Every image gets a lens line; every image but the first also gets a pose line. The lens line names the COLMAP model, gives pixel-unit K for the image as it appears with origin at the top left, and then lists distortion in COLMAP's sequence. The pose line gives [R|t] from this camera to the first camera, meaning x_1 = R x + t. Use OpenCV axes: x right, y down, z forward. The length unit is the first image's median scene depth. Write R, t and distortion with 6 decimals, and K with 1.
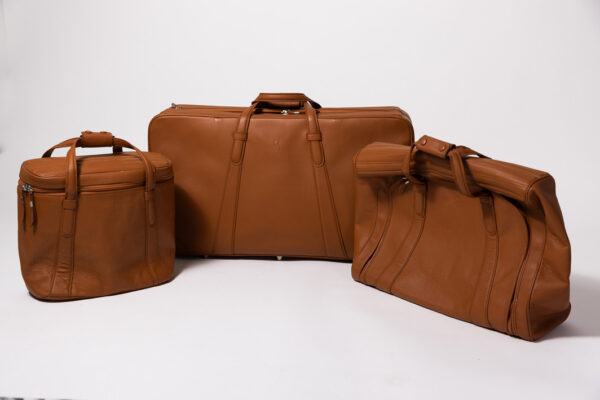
lens RADIAL K [[799.5, 0, 295.4], [0, 799.5, 199.0], [0, 0, 1]] dist [-0.001208, 0.000000]
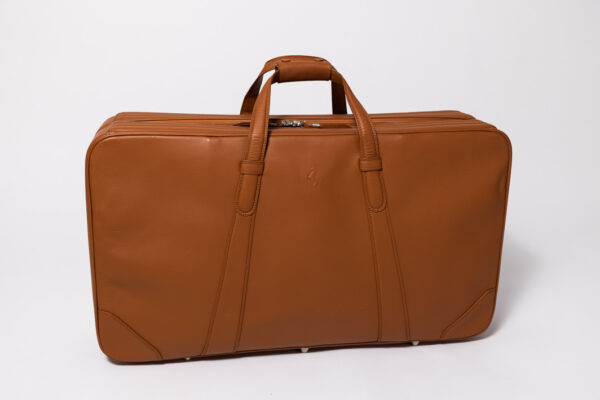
lens RADIAL K [[641.9, 0, 299.2], [0, 641.9, 196.4], [0, 0, 1]] dist [-0.007304, 0.000000]
pose [[0.962532, -0.051932, 0.266148, -0.178987], [0.040351, 0.997993, 0.048802, -0.086145], [-0.268149, -0.036234, 0.962696, 0.576960]]
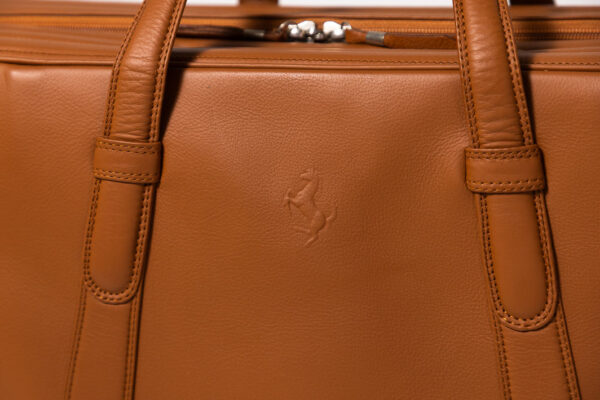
lens RADIAL K [[1338.5, 0, 298.2], [0, 1338.5, 198.1], [0, 0, 1]] dist [0.008215, 0.000000]
pose [[0.987775, 0.014765, -0.155185, 0.026653], [-0.007235, 0.998774, 0.048977, -0.093623], [0.155718, -0.047255, 0.986671, 0.741273]]
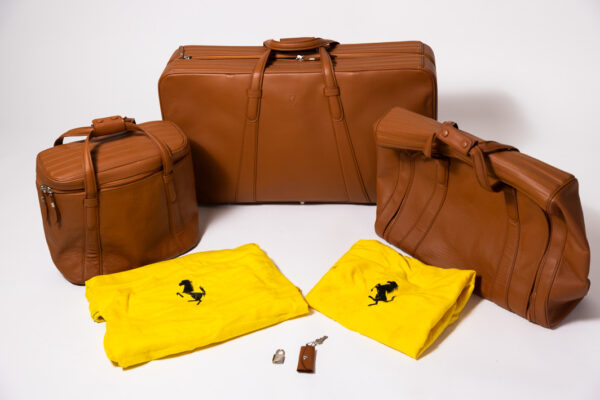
lens RADIAL K [[849.2, 0, 301.8], [0, 849.2, 195.2], [0, 0, 1]] dist [0.004000, 0.000000]
pose [[0.998471, -0.048773, -0.026026, 0.008729], [0.054373, 0.951456, 0.302944, -0.292342], [0.009987, -0.303896, 0.952653, -0.006867]]
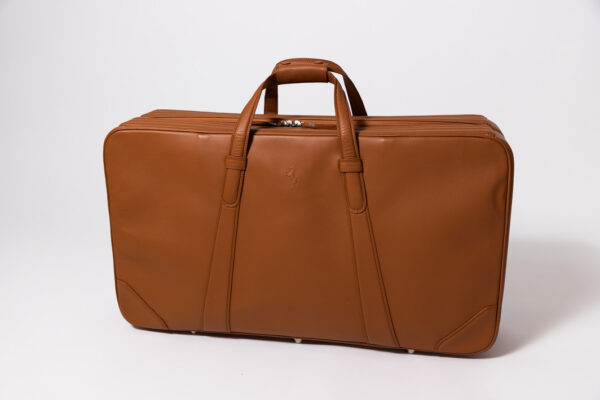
lens RADIAL K [[641.9, 0, 296.1], [0, 641.9, 204.9], [0, 0, 1]] dist [-0.007304, 0.000000]
pose [[0.995524, 0.017429, -0.092884, 0.030526], [-0.012027, 0.998220, 0.058407, -0.082467], [0.093737, -0.057028, 0.993962, 0.532675]]
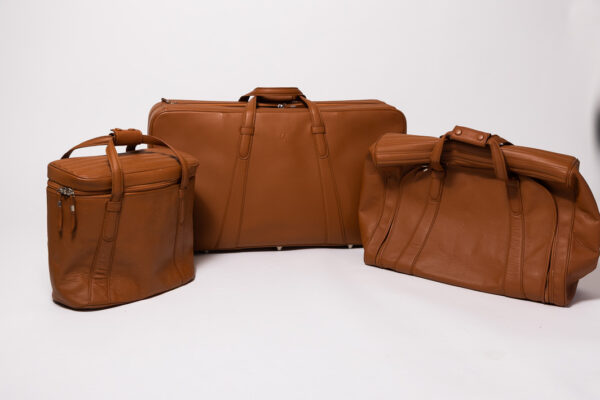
lens RADIAL K [[742.7, 0, 293.8], [0, 742.7, 203.0], [0, 0, 1]] dist [-0.011021, 0.000000]
pose [[0.956955, -0.049389, 0.286003, -0.311534], [0.042830, 0.998657, 0.029147, -0.013136], [-0.287058, -0.015643, 0.957785, 0.093043]]
